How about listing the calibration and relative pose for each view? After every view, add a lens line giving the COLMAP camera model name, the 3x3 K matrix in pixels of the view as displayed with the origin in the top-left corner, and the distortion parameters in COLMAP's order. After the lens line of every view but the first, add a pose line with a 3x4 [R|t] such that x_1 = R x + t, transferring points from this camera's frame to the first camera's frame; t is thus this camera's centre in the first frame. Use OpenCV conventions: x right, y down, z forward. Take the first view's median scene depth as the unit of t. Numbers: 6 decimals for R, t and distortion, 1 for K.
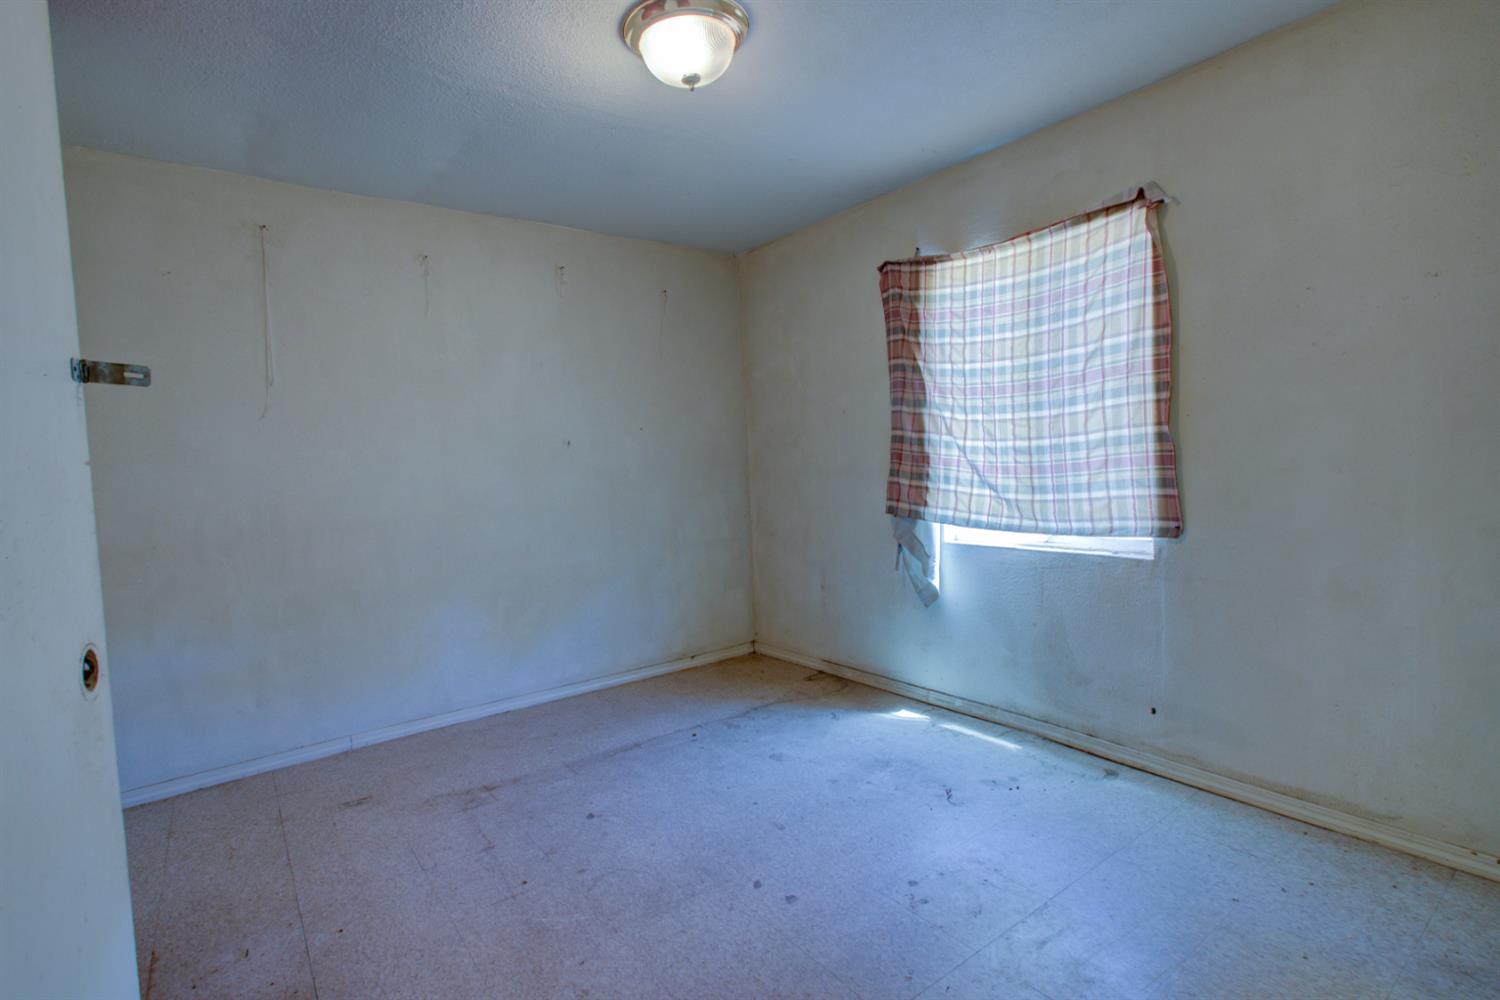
lens RADIAL K [[690.7, 0, 747.5], [0, 690.7, 497.3], [0, 0, 1]] dist [-0.000532, 0.000244]
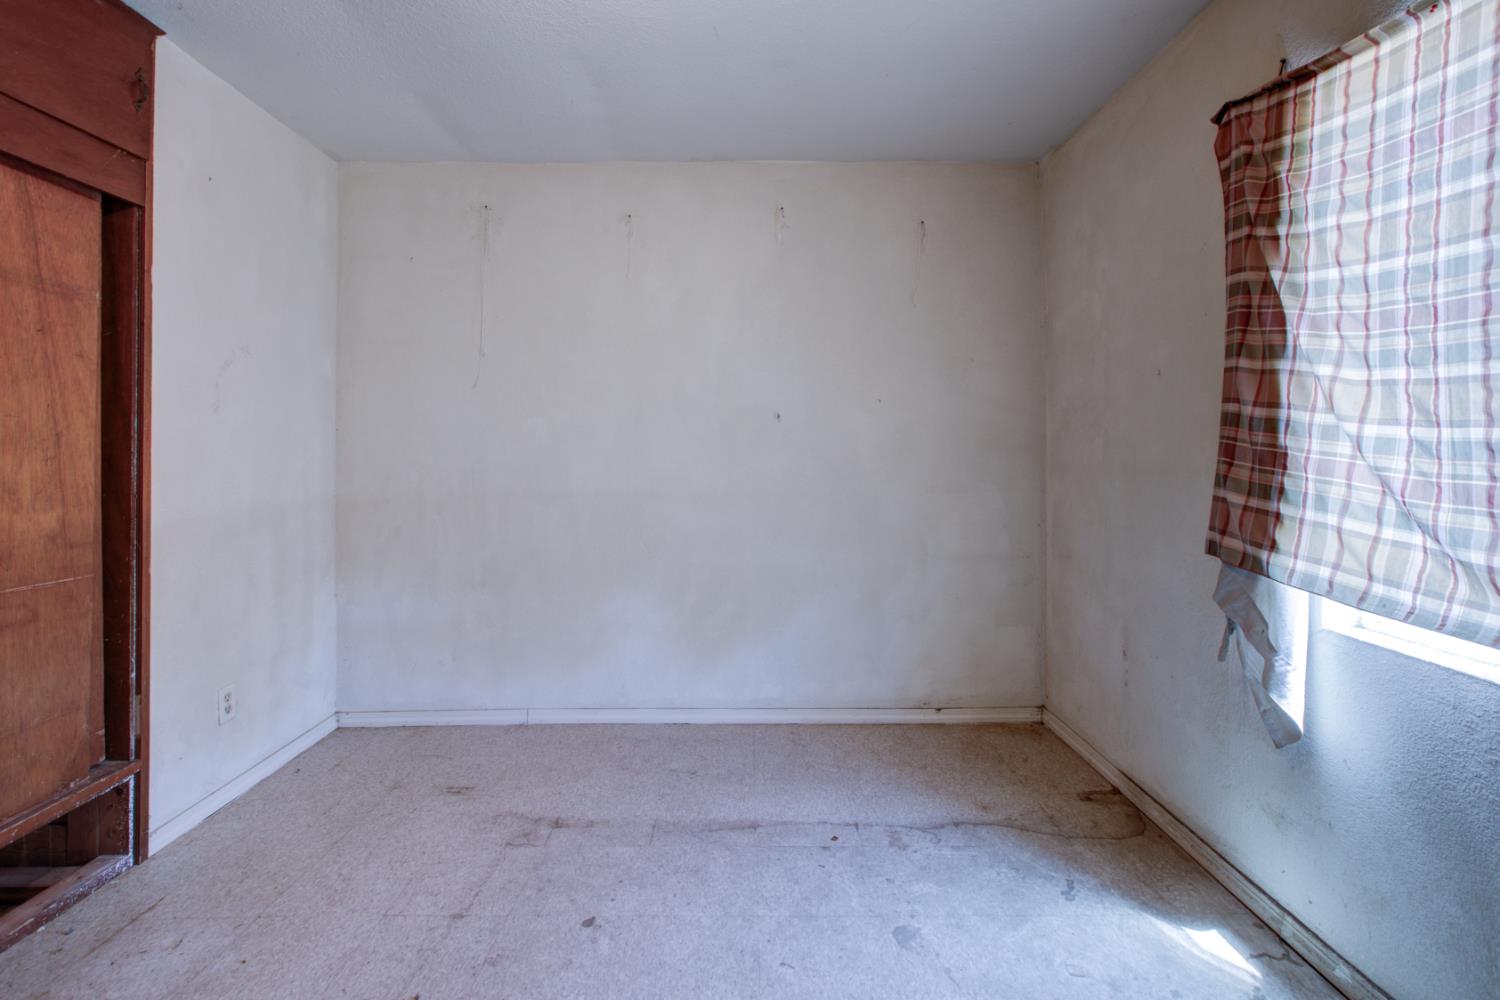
lens RADIAL K [[695.5, 0, 752.0], [0, 695.5, 443.0], [0, 0, 1]] dist [0.001053, 0.000543]
pose [[0.811872, 0.039391, -0.582506, 0.242402], [-0.065393, 0.997579, -0.023682, -0.029231], [0.580162, 0.057318, 0.812482, 0.354079]]
